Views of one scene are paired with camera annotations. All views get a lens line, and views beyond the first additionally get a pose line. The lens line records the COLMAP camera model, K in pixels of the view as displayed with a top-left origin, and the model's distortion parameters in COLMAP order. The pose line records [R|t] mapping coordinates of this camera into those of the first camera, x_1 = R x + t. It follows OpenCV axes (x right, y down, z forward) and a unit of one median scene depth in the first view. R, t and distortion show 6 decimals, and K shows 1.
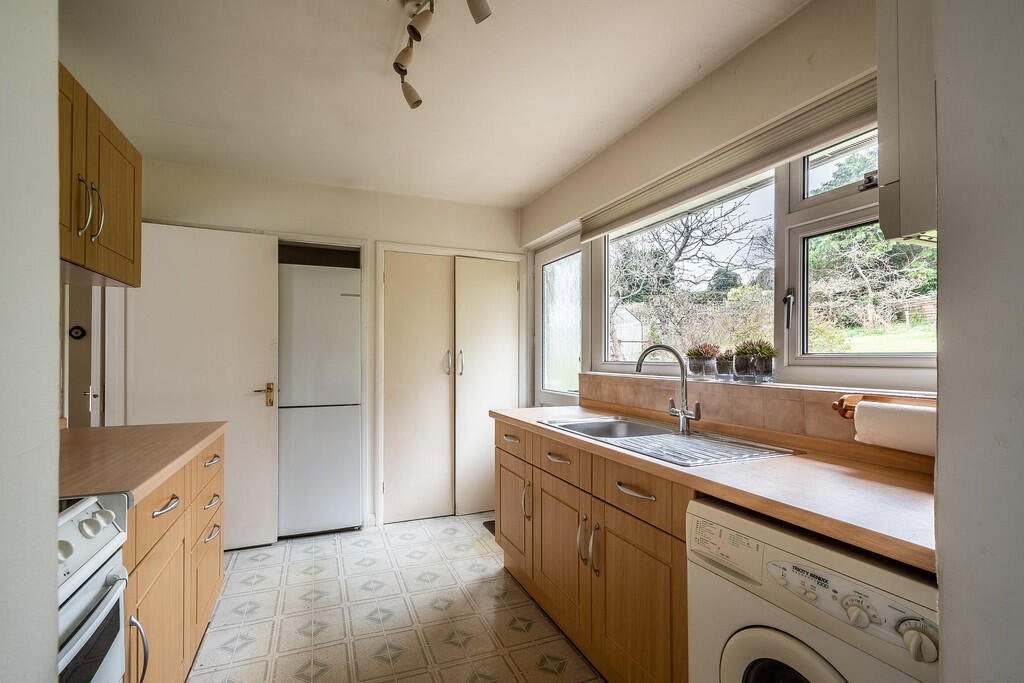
lens RADIAL K [[468.3, 0, 512.3], [0, 468.3, 351.0], [0, 0, 1]] dist [0.001145, 0.000230]
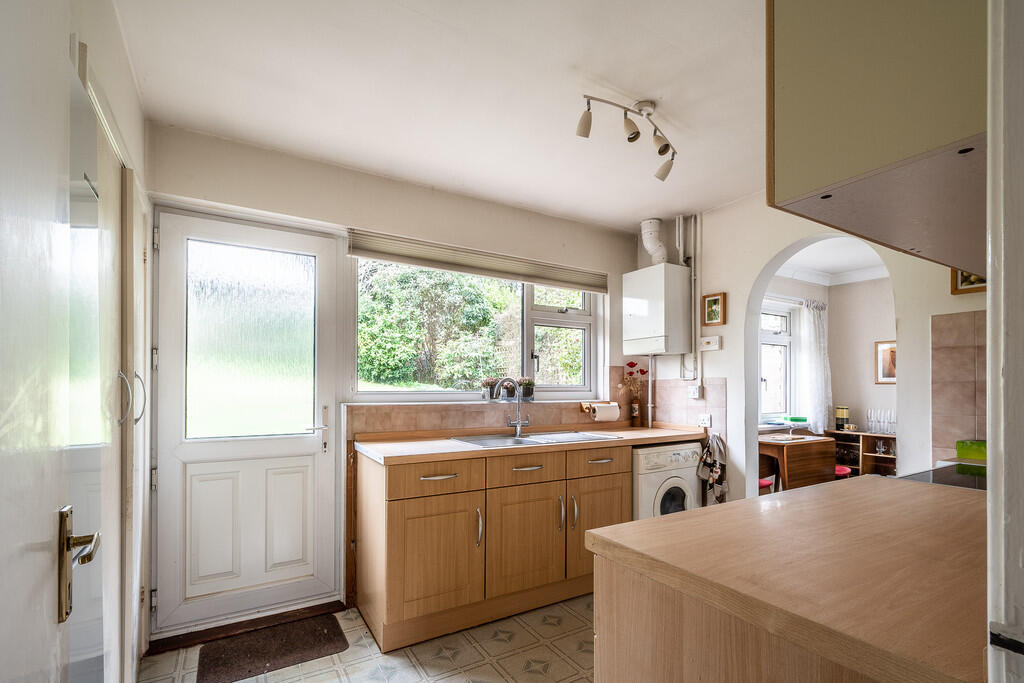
lens RADIAL K [[468.3, 0, 512.3], [0, 468.3, 385.7], [0, 0, 1]] dist [0.001145, 0.000230]
pose [[-0.146918, 0.006653, 0.989126, -1.069270], [-0.009305, 0.999924, -0.008107, 0.020462], [-0.989105, -0.010395, -0.146845, 1.166548]]
